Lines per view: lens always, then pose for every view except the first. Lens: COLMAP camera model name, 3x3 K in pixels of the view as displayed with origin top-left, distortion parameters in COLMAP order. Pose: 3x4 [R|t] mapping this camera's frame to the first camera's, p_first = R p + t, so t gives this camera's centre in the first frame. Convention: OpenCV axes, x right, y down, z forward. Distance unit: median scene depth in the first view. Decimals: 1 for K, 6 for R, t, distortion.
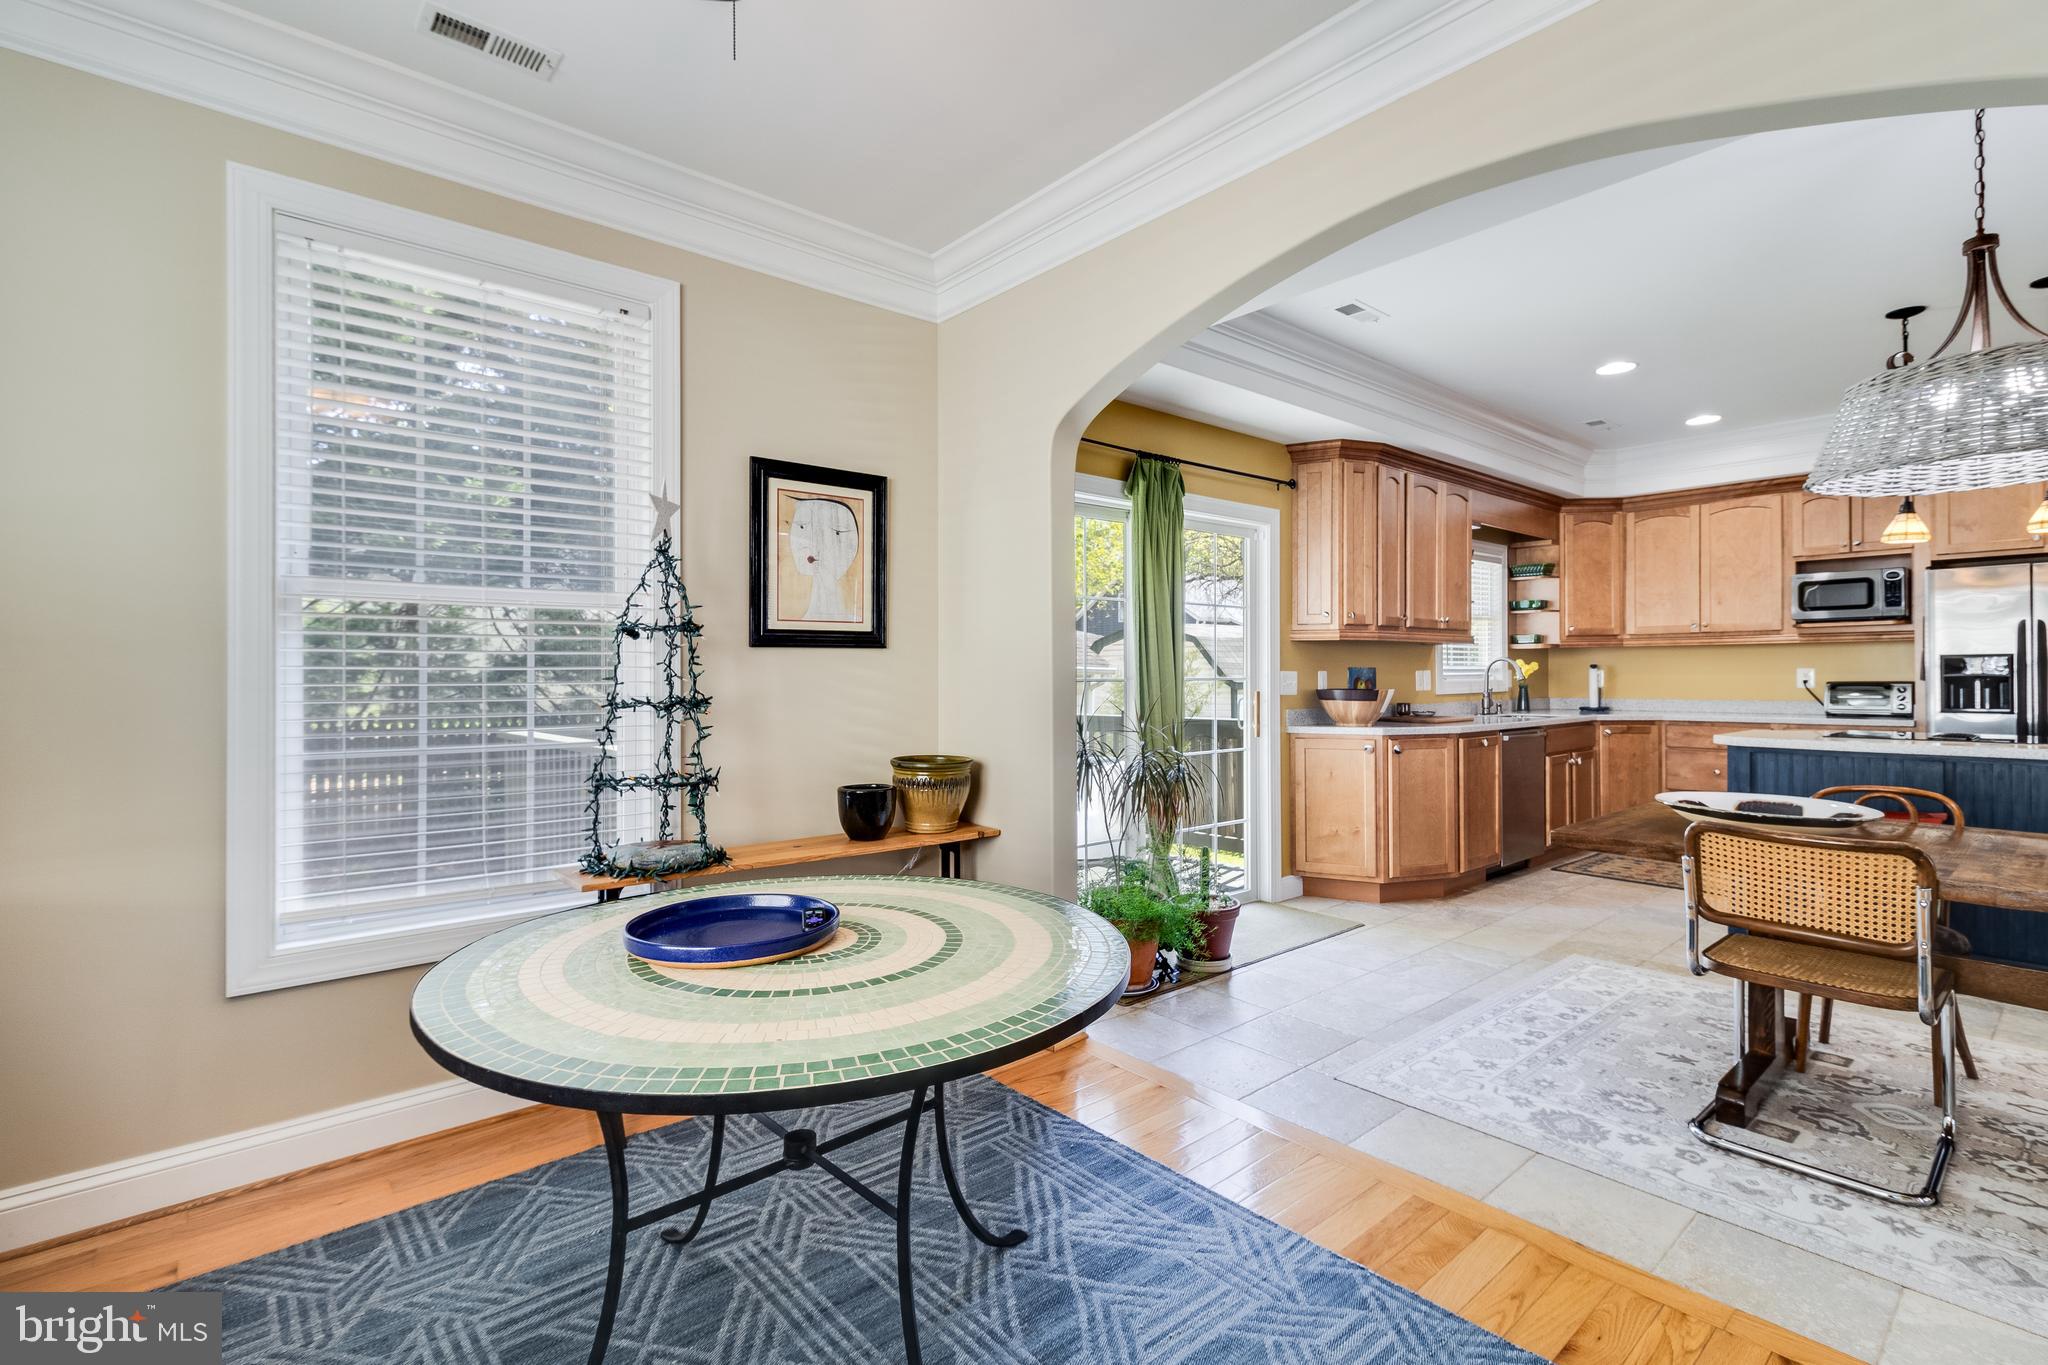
lens RADIAL K [[944.0, 0, 1031.1], [0, 944.0, 666.7], [0, 0, 1]] dist [0.002564, 0.000082]
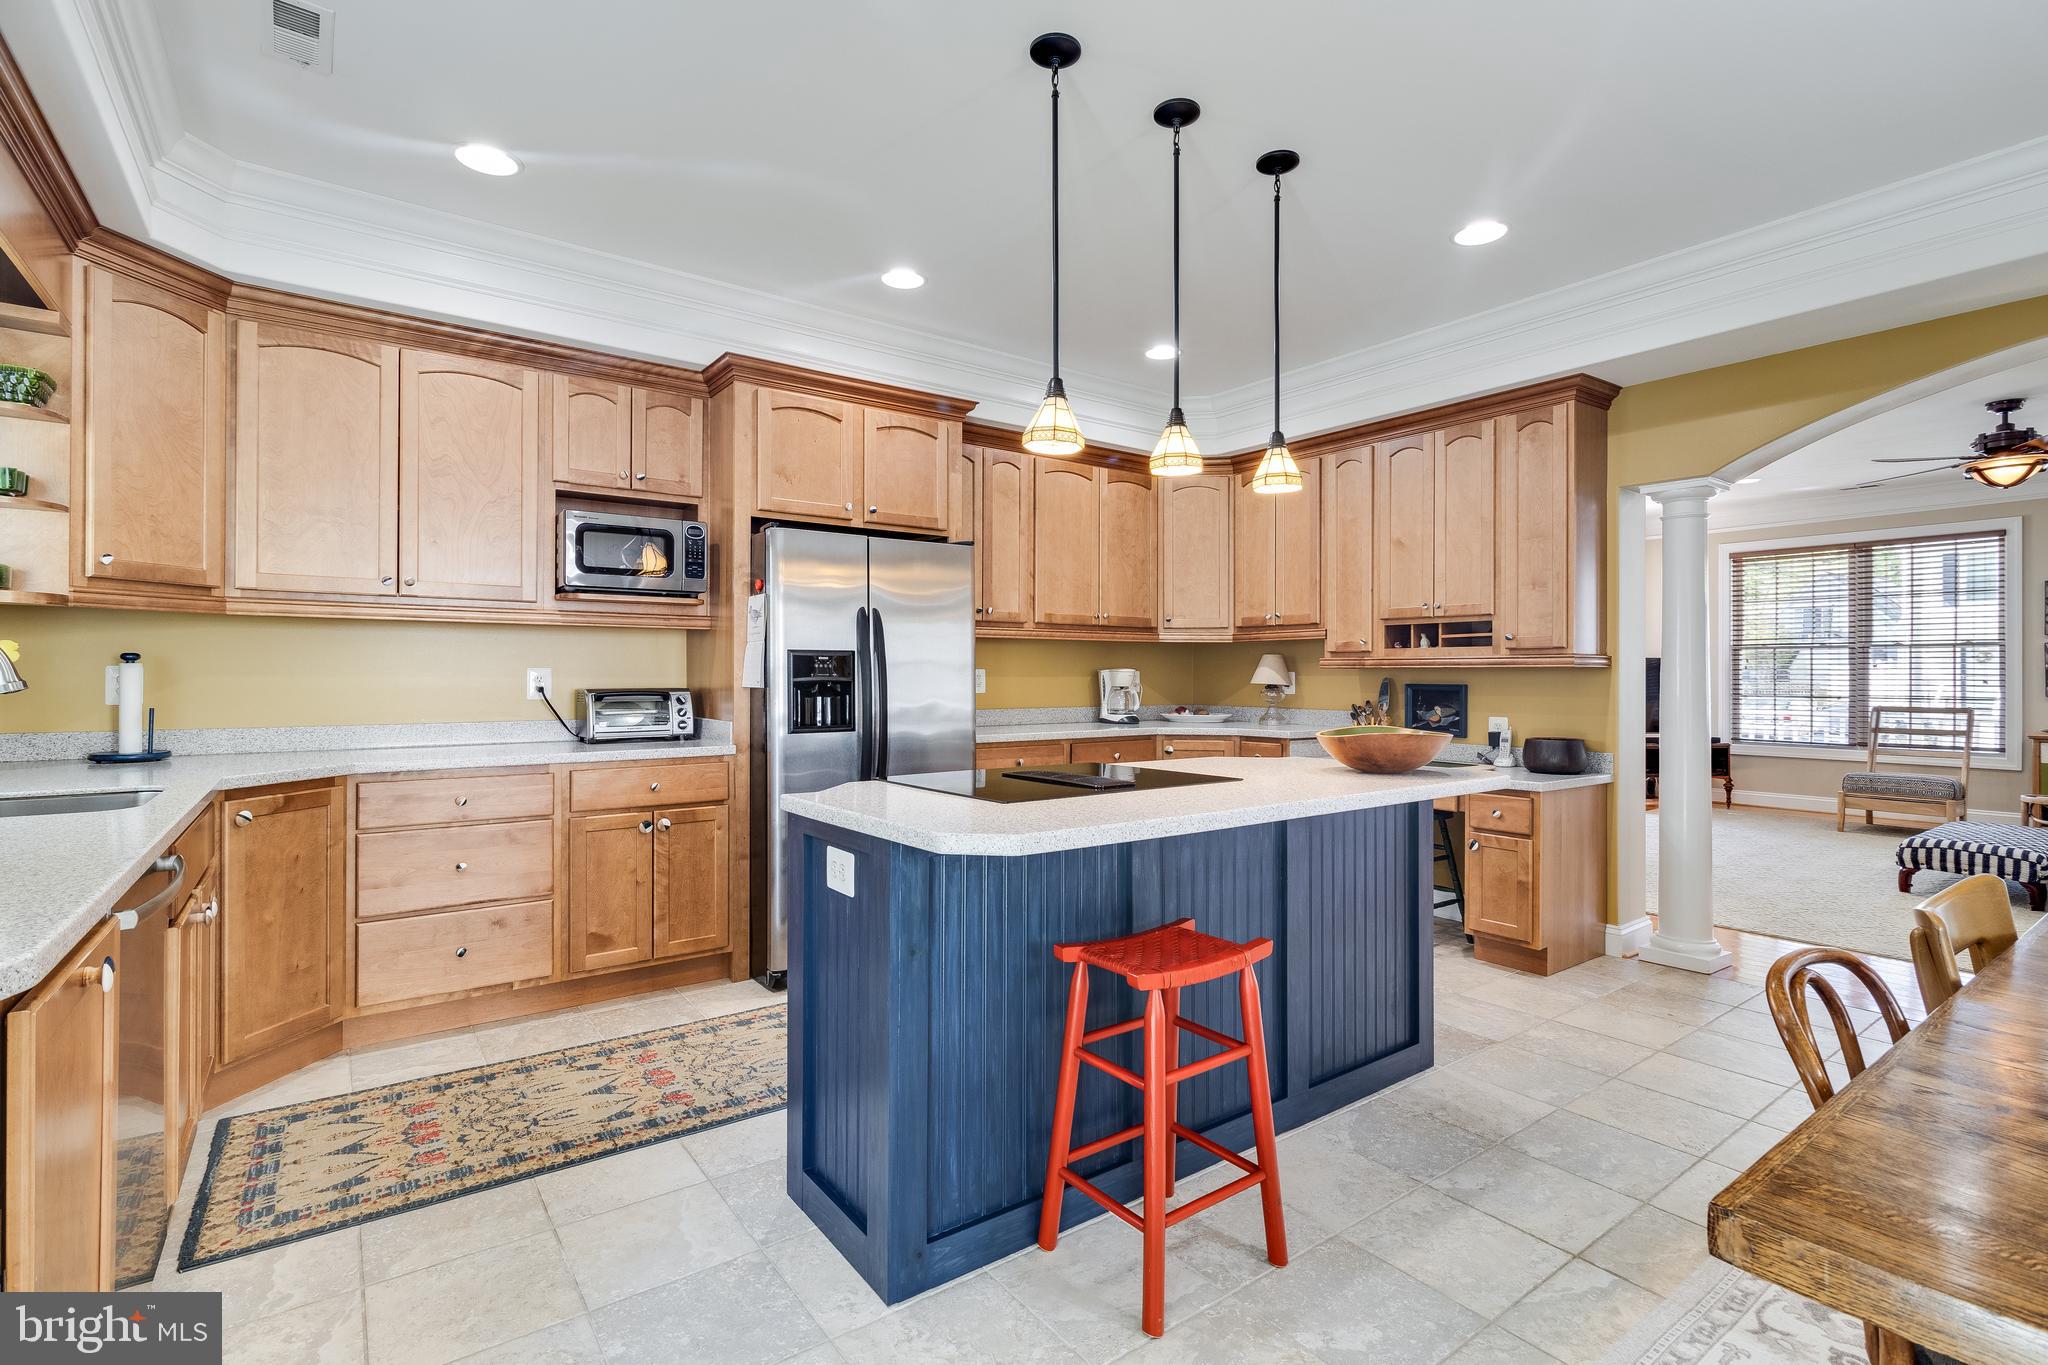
lens RADIAL K [[944.0, 0, 1014.2], [0, 944.0, 675.3], [0, 0, 1]] dist [0.002564, 0.000082]
pose [[0.086413, 0.004376, 0.996250, 0.281234], [-0.010520, 0.999939, -0.003480, 0.006725], [-0.996204, -0.010180, 0.086454, 0.780849]]
